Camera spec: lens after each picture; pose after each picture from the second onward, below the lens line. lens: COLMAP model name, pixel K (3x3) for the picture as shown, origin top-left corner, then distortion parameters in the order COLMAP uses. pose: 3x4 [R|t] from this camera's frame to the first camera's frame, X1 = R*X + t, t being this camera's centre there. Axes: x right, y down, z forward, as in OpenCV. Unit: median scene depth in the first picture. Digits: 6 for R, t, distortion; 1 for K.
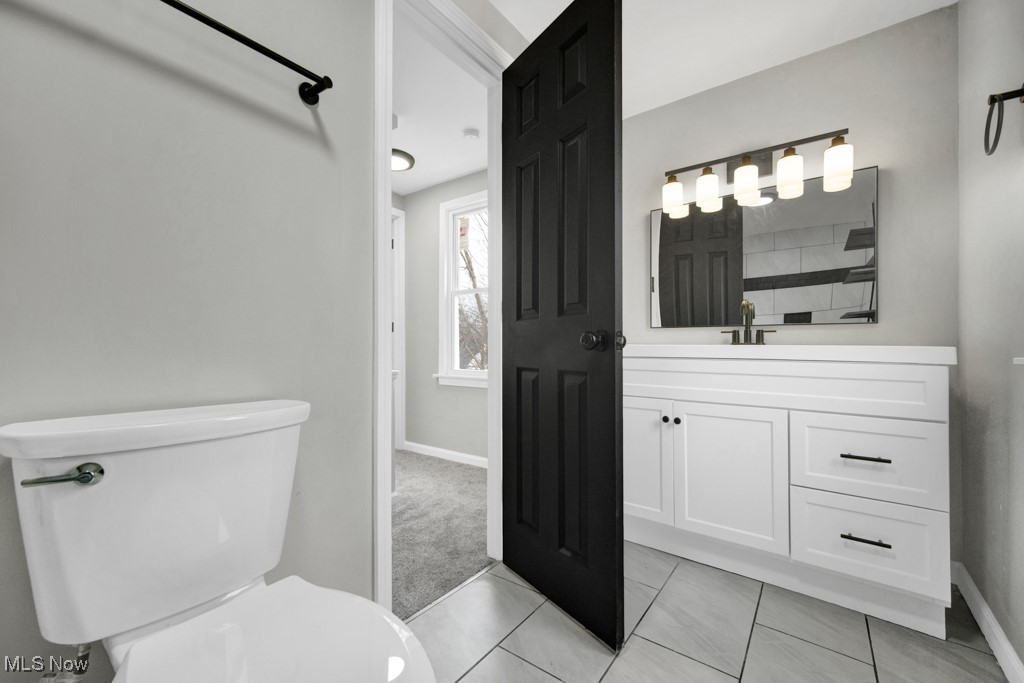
lens RADIAL K [[416.7, 0, 508.9], [0, 416.7, 341.8], [0, 0, 1]] dist [0.001579, -0.000352]
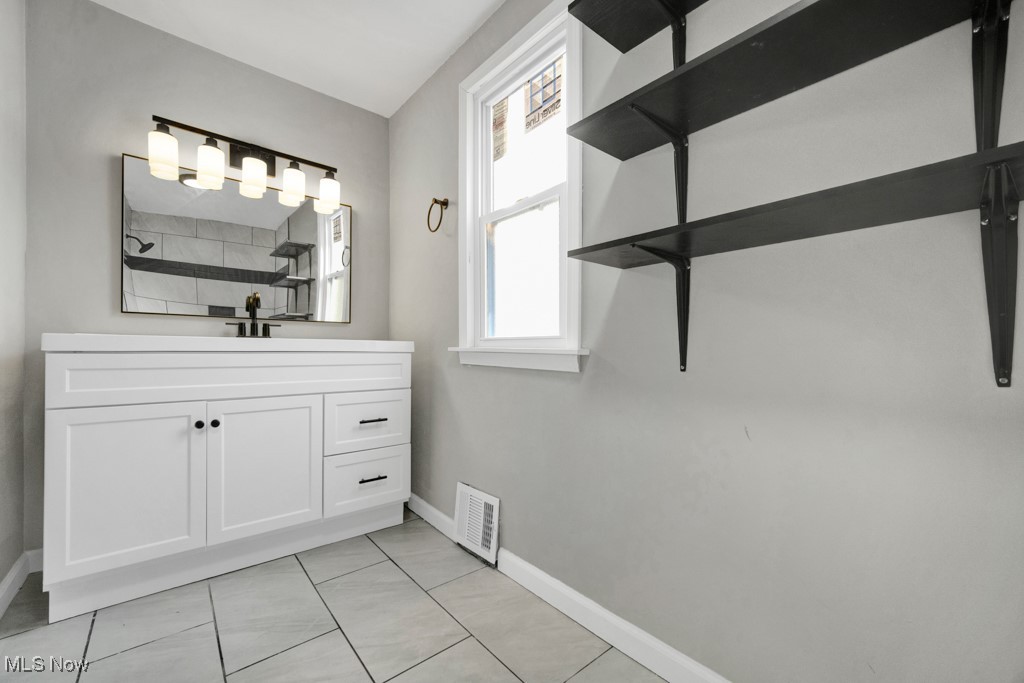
lens RADIAL K [[416.7, 0, 508.2], [0, 416.7, 347.0], [0, 0, 1]] dist [0.001579, -0.000352]
pose [[0.194123, -0.005460, 0.980962, -0.333933], [-0.022981, 0.999685, 0.010112, 0.005993], [-0.980708, -0.024507, 0.193937, 0.229708]]
